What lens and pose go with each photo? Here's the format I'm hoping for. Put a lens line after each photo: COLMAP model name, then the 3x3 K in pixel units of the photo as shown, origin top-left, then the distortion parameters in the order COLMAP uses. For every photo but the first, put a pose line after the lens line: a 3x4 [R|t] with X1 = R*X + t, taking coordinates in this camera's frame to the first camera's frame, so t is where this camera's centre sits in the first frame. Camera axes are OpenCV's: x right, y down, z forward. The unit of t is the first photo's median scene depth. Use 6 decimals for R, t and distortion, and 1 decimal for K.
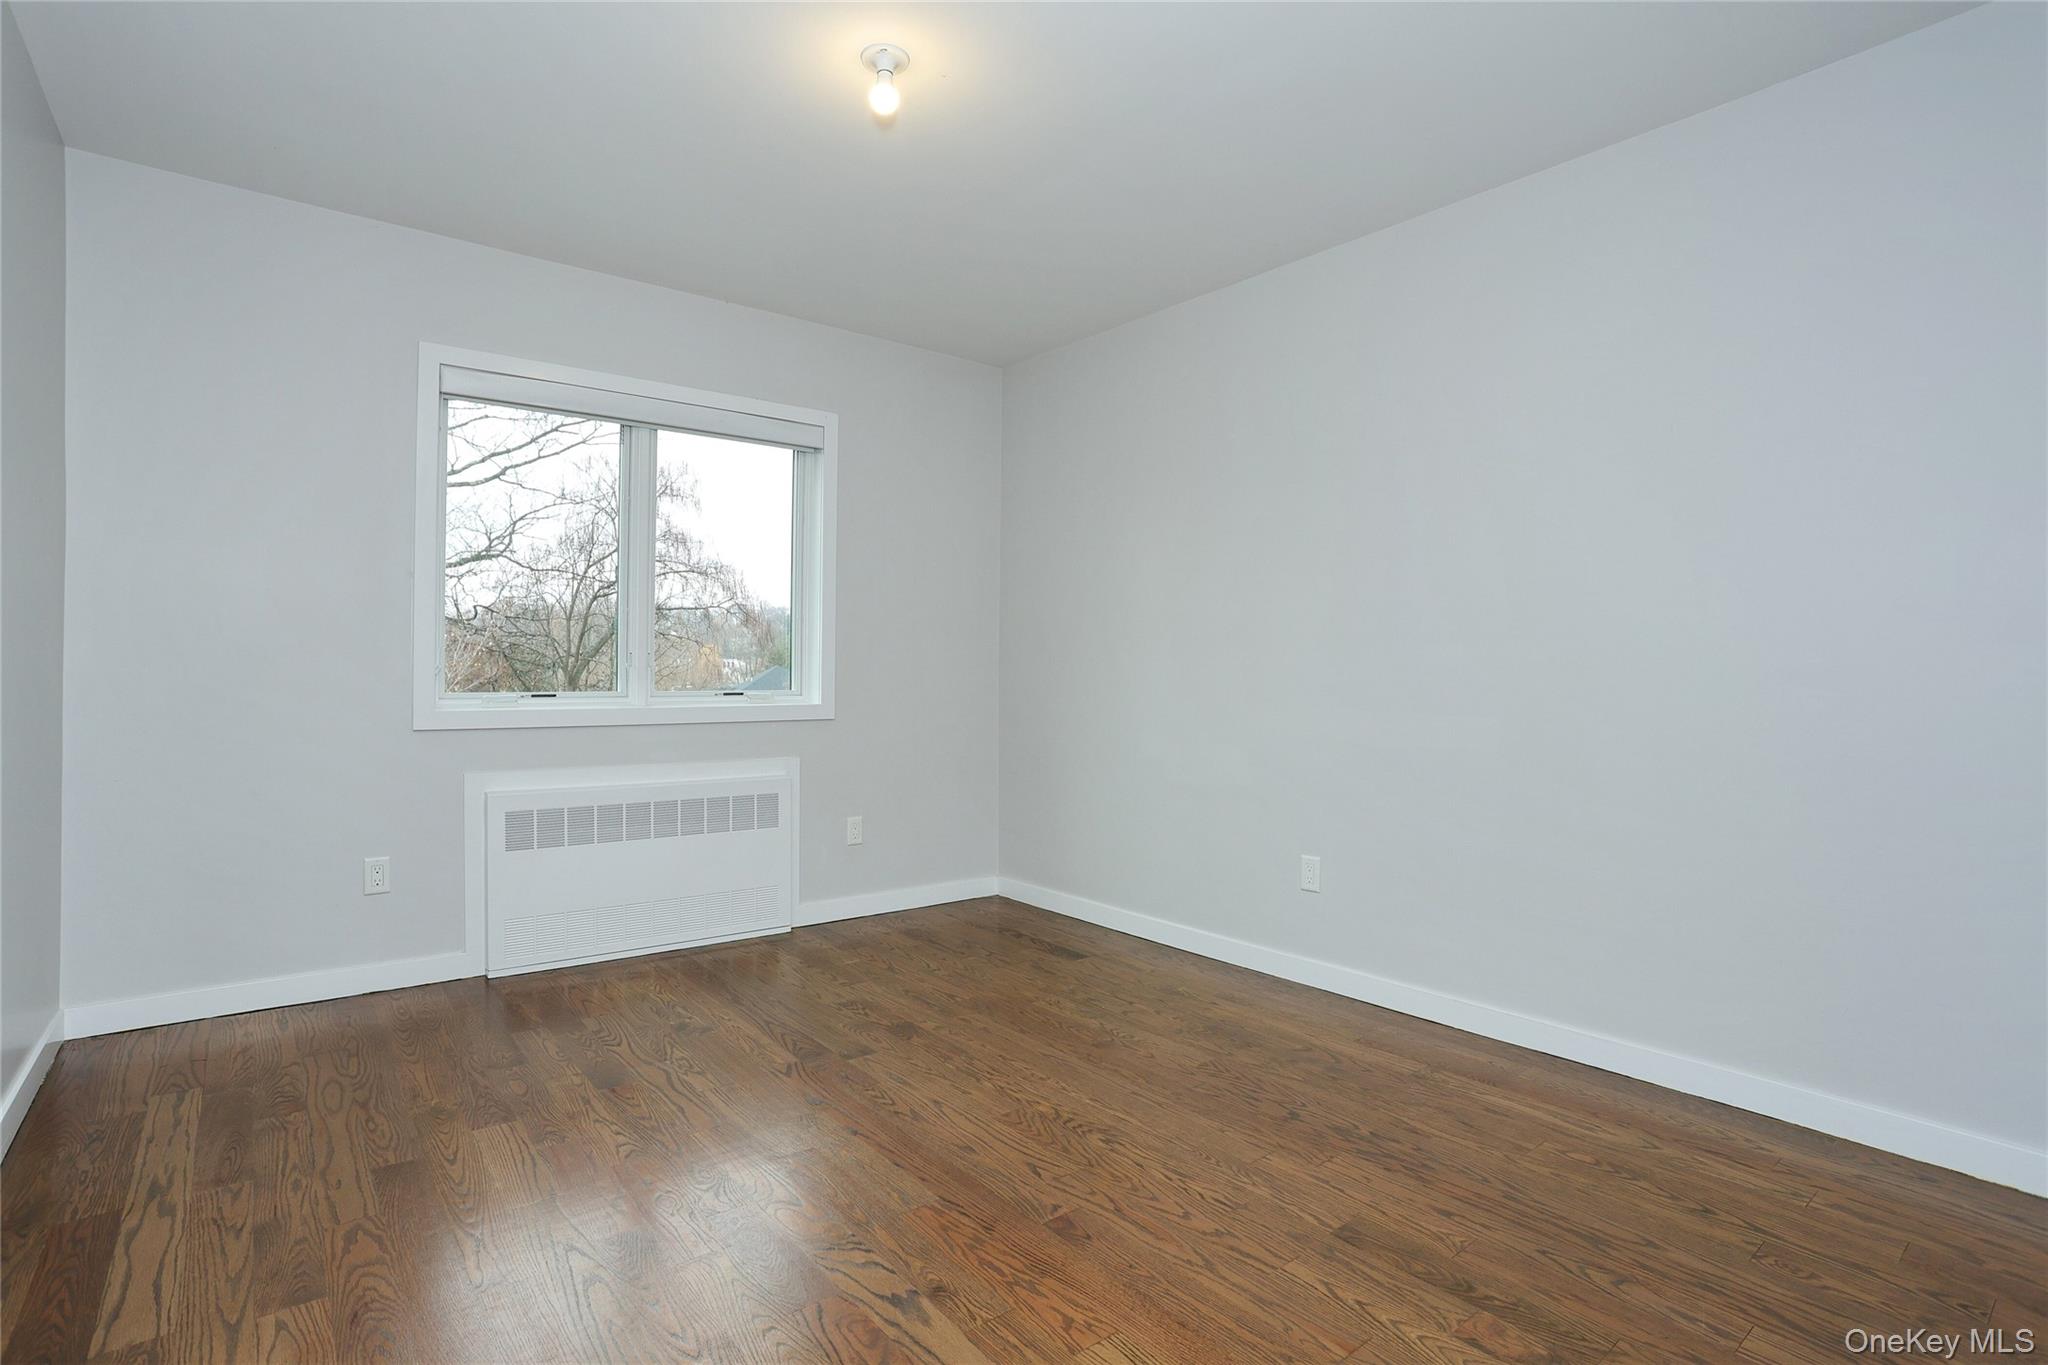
lens RADIAL K [[1020.5, 0, 1032.8], [0, 1020.5, 660.3], [0, 0, 1]] dist [-0.024354, 0.002723]
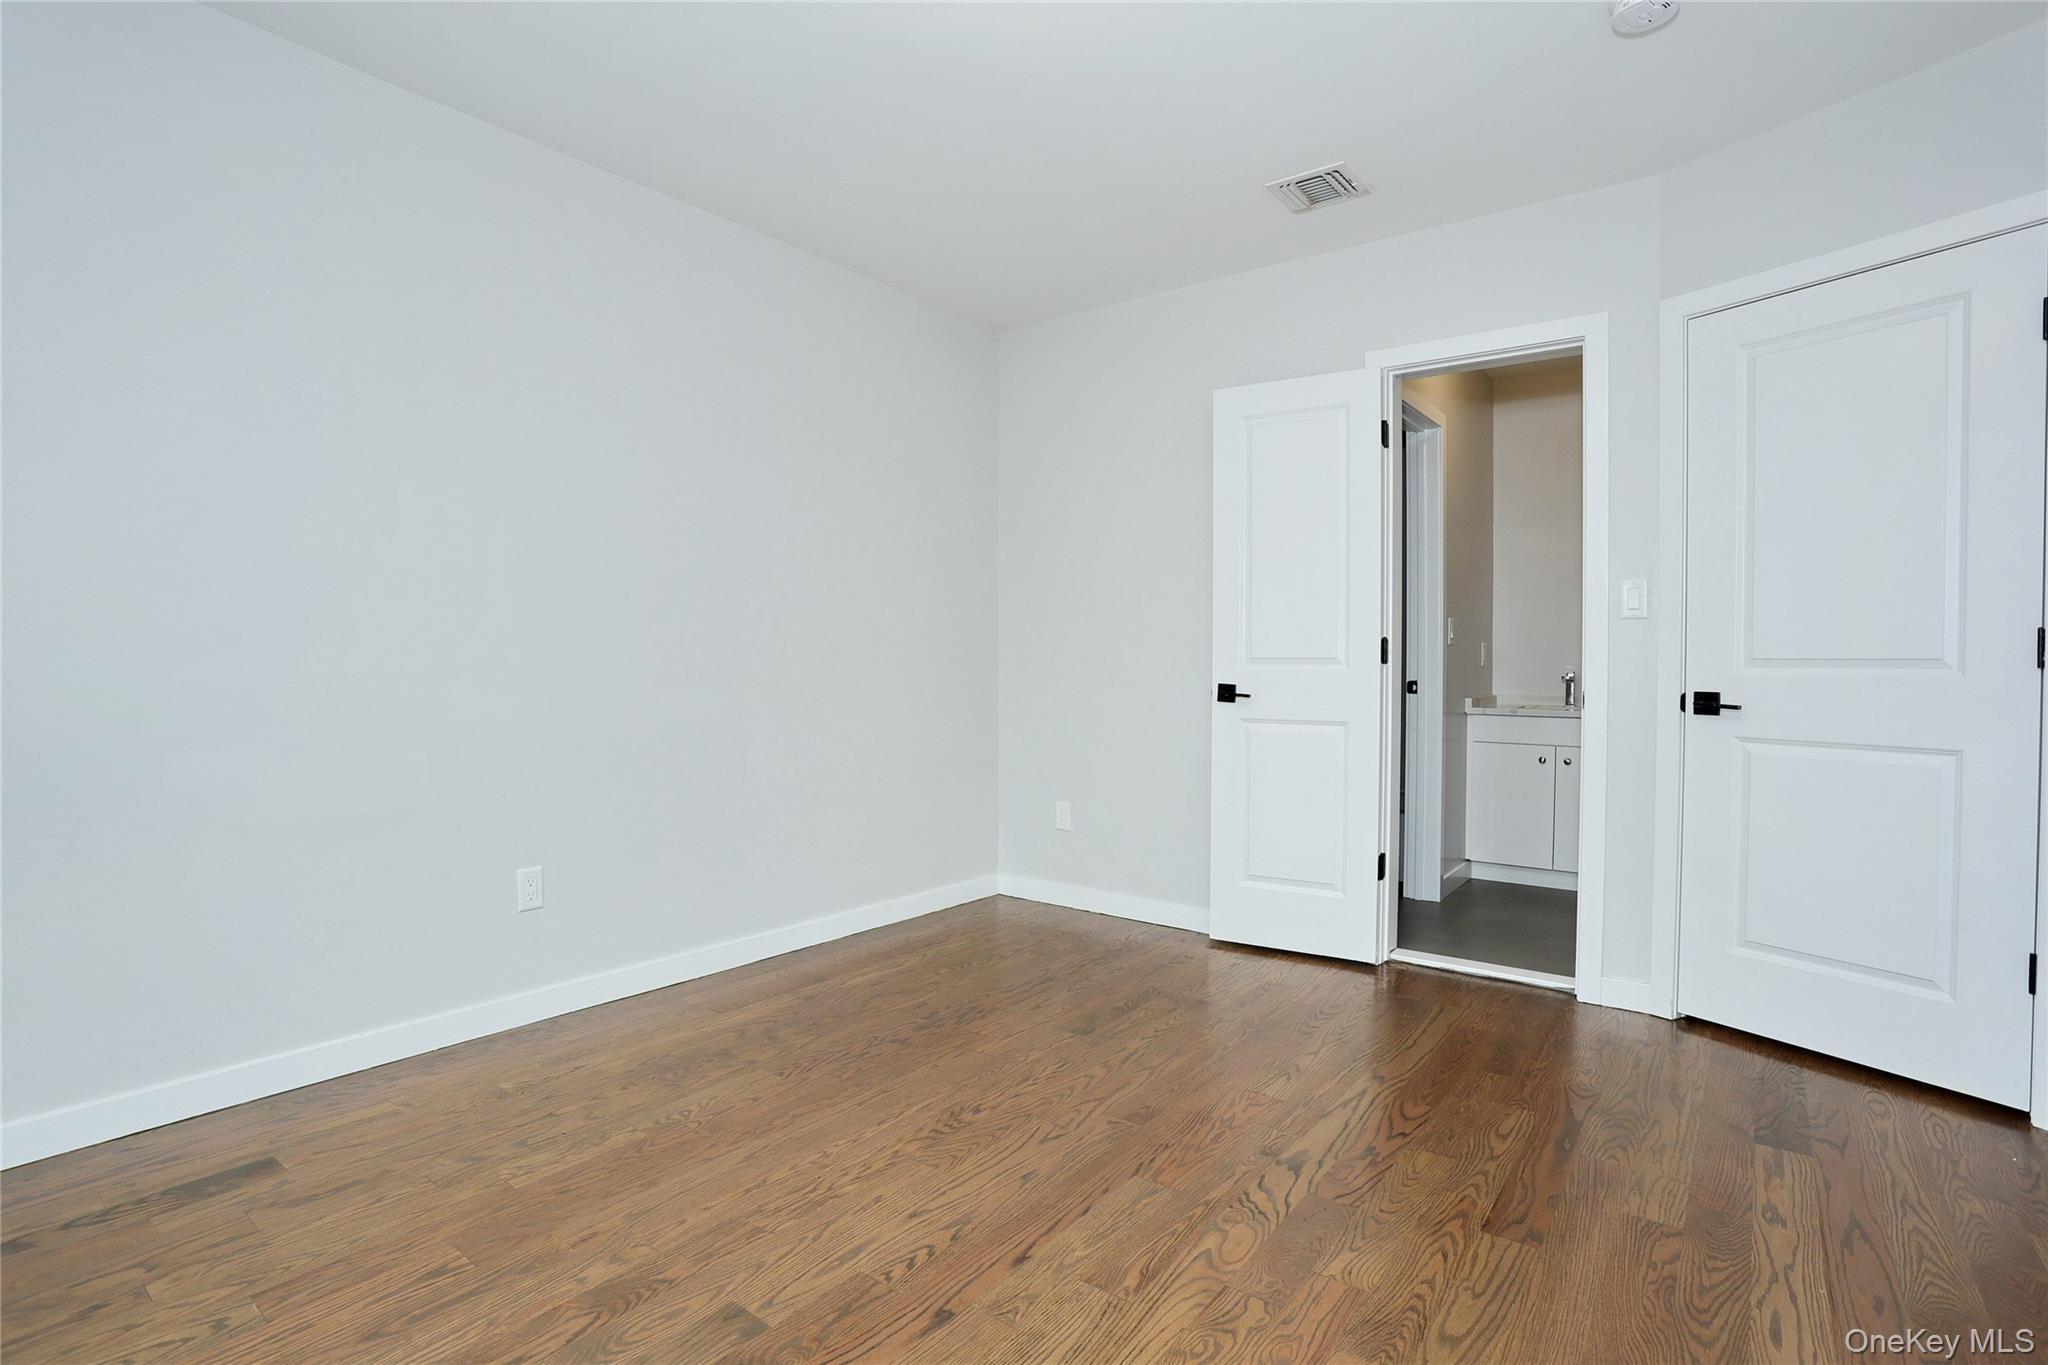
lens RADIAL K [[1020.5, 0, 1024.4], [0, 1020.5, 675.5], [0, 0, 1]] dist [-0.024354, 0.002723]
pose [[-0.266333, -0.012529, 0.963800, -0.873599], [-0.027294, 0.999613, 0.005452, 0.035442], [-0.963494, -0.024854, -0.266572, 1.193352]]
